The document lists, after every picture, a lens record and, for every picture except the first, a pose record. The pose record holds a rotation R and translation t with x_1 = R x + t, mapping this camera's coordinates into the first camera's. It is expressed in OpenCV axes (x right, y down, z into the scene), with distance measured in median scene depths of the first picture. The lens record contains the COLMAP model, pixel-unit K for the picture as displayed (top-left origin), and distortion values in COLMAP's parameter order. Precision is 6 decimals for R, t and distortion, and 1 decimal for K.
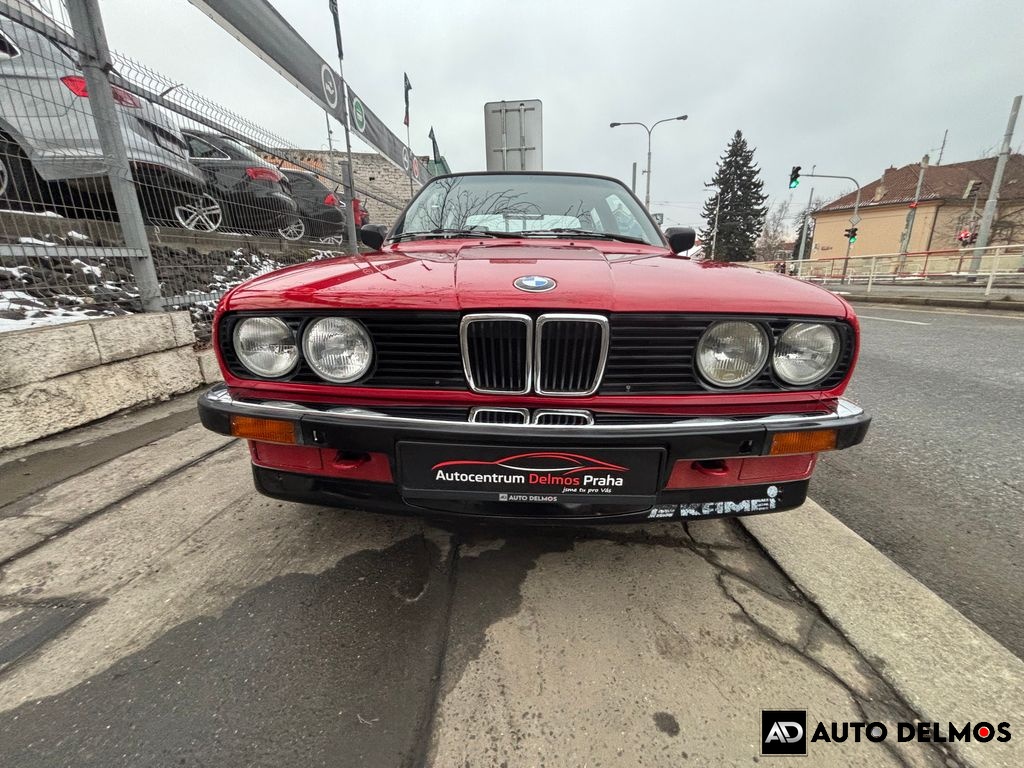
lens RADIAL K [[412.0, 0, 509.9], [0, 412.0, 381.3], [0, 0, 1]] dist [0.001792, -0.000669]
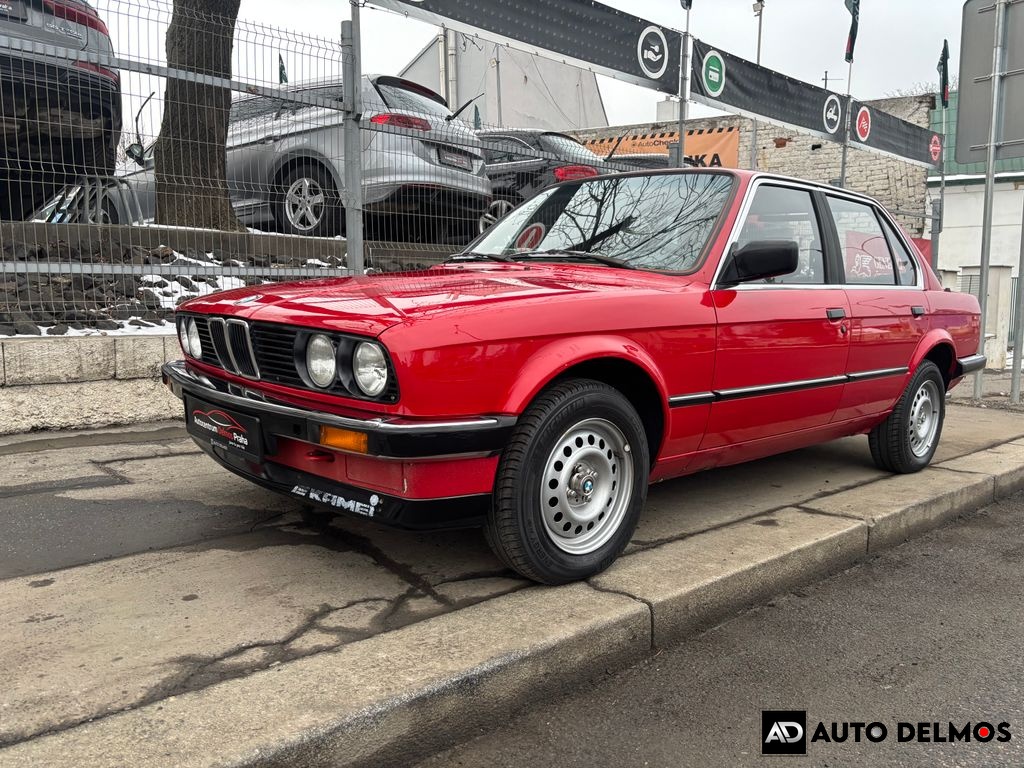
lens RADIAL K [[774.1, 0, 514.1], [0, 774.1, 392.0], [0, 0, 1]] dist [0.034896, -0.031368]
pose [[0.697911, 0.113042, -0.707207, 0.855028], [-0.211589, 0.975931, -0.052812, 0.009373], [0.684216, 0.186495, 0.705031, -0.079391]]
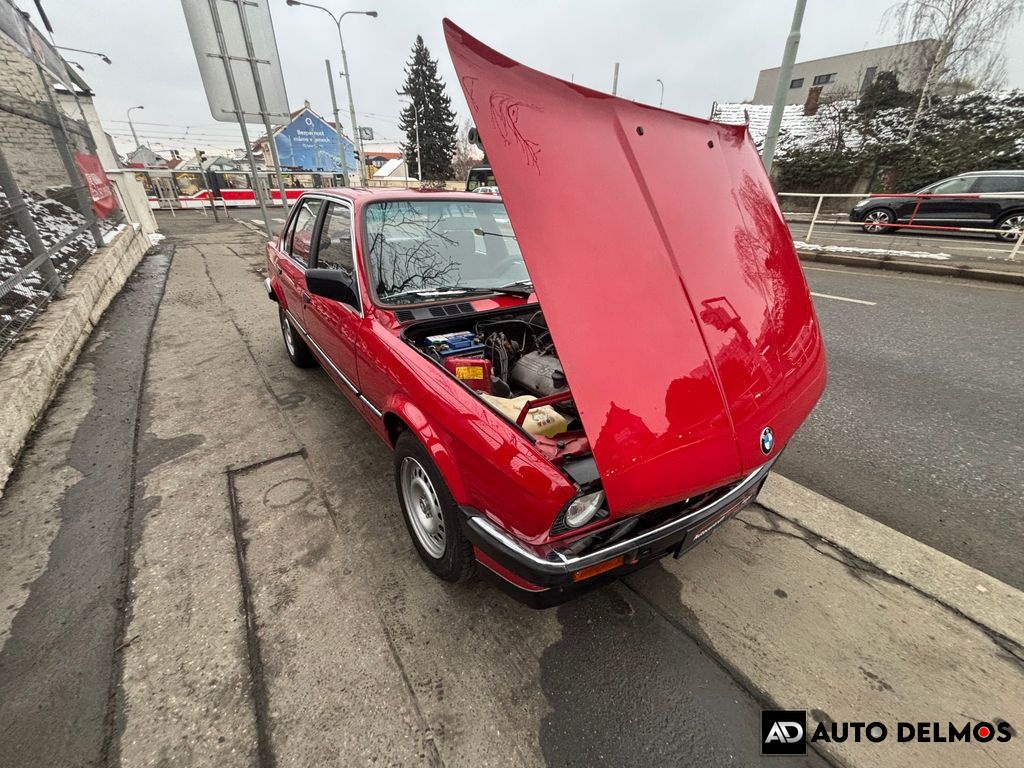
lens RADIAL K [[412.0, 0, 510.3], [0, 412.0, 383.2], [0, 0, 1]] dist [0.001792, -0.000669]
pose [[0.793614, -0.244050, 0.557330, -0.467846], [0.134081, 0.963658, 0.231053, -0.254748], [-0.593464, -0.108639, 0.797495, 0.070760]]
